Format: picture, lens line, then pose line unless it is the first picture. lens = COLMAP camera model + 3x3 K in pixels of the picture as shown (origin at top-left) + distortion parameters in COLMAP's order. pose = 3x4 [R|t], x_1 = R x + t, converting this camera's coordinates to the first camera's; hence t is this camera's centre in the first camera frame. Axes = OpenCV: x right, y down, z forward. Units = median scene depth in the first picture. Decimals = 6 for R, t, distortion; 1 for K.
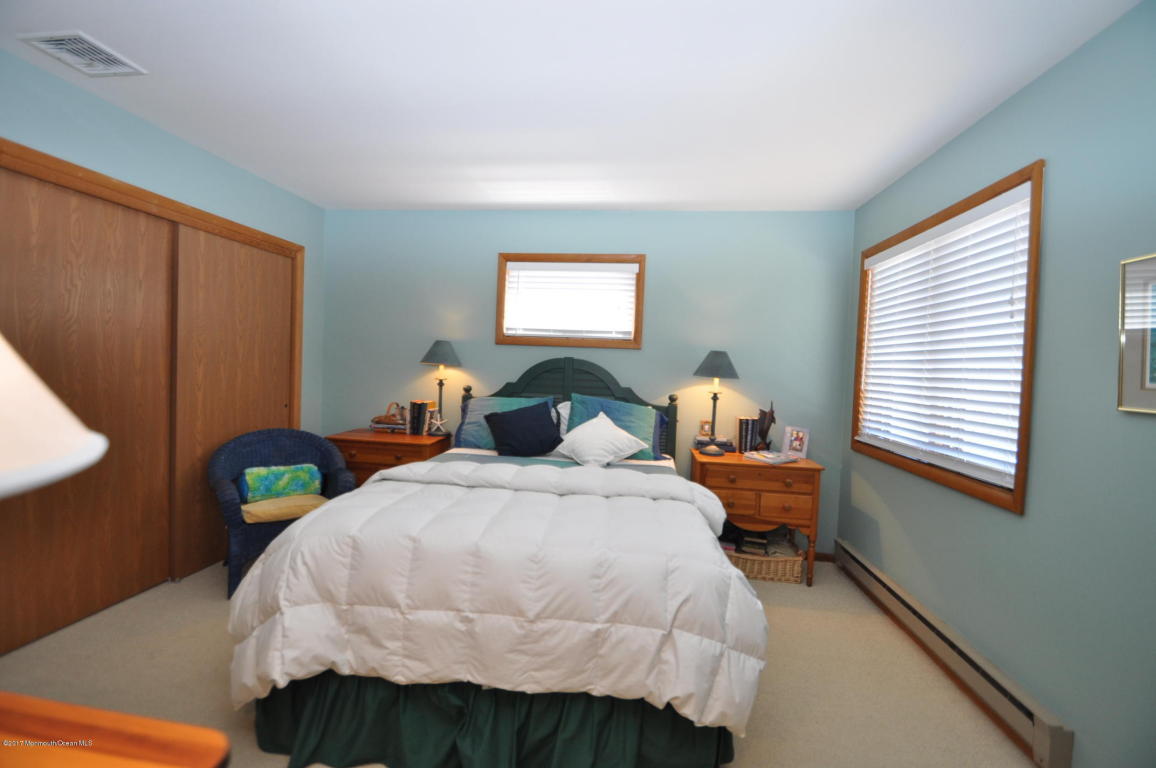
lens RADIAL K [[503.9, 0, 572.1], [0, 503.9, 382.6], [0, 0, 1]] dist [0.012274, -0.015535]
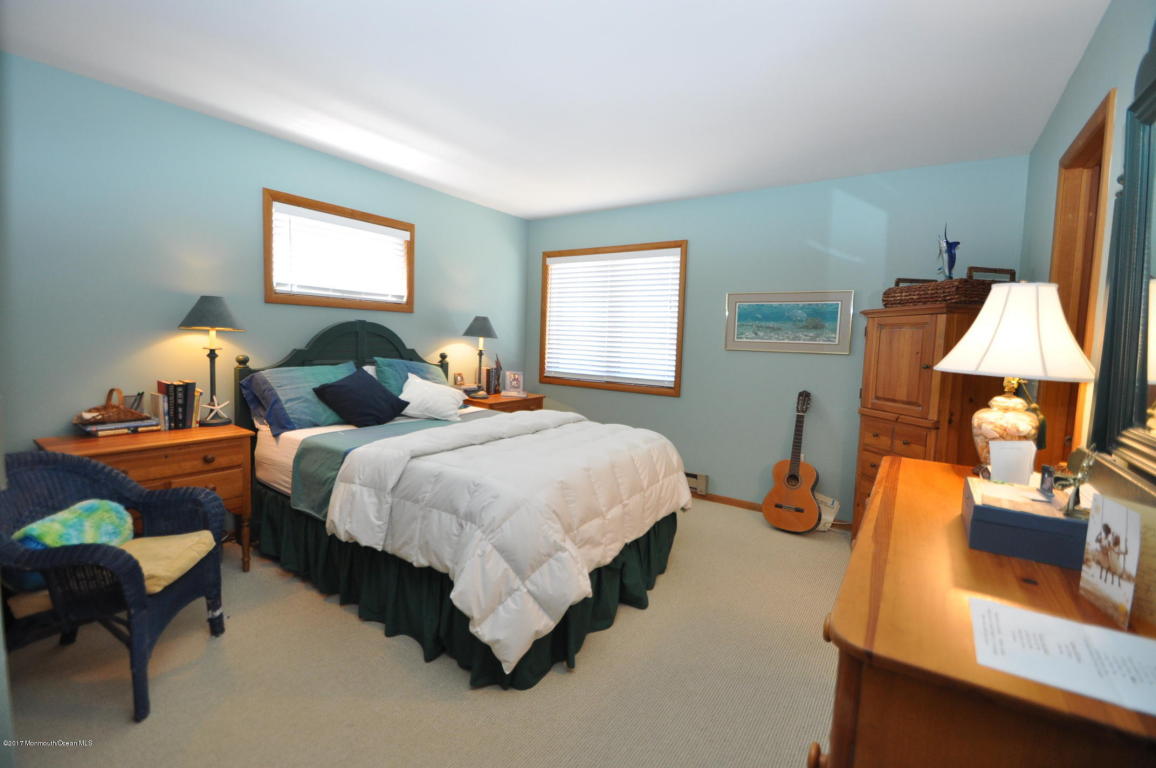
lens RADIAL K [[503.9, 0, 572.5], [0, 503.9, 378.2], [0, 0, 1]] dist [0.012274, -0.015535]
pose [[0.463765, -0.094749, 0.880877, -0.732989], [0.015775, 0.994990, 0.098718, -0.030661], [-0.885818, -0.031886, 0.462936, 0.207047]]
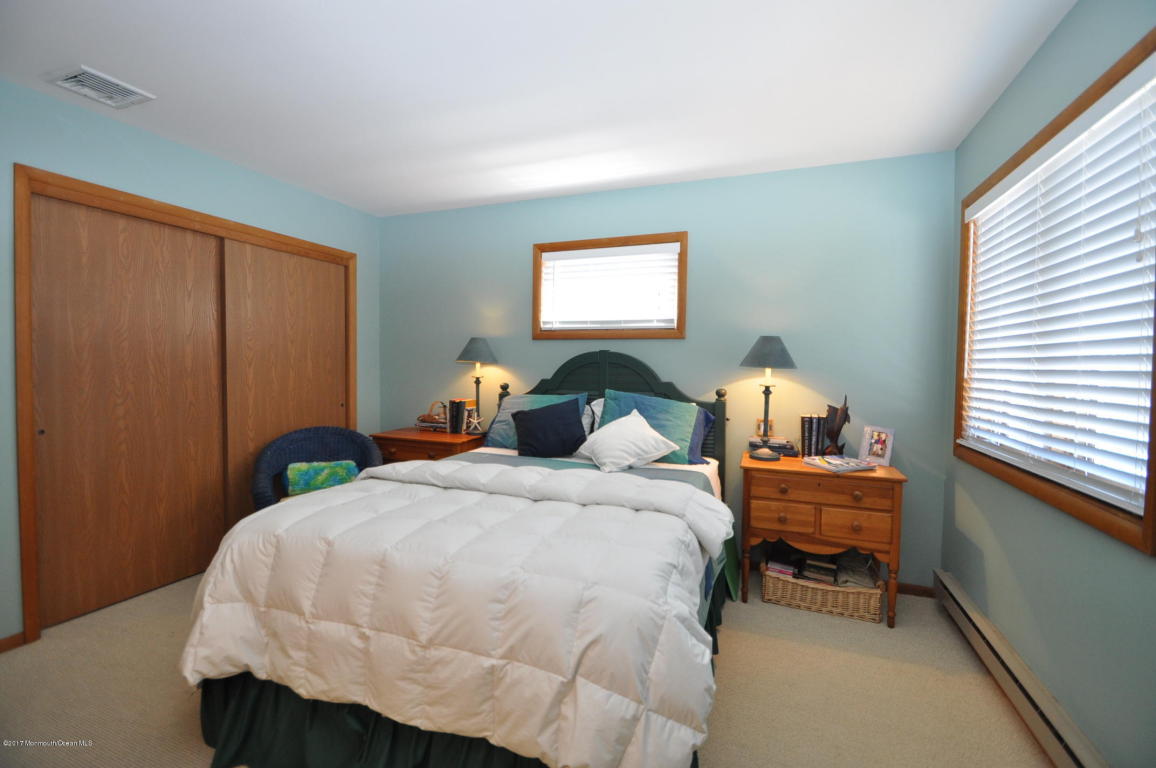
lens RADIAL K [[503.9, 0, 571.6], [0, 503.9, 381.7], [0, 0, 1]] dist [0.012274, -0.015535]
pose [[0.969046, -0.018300, -0.246200, 0.174704], [0.017164, 0.999830, -0.006759, 0.013508], [0.246281, 0.002324, 0.969196, 0.101160]]
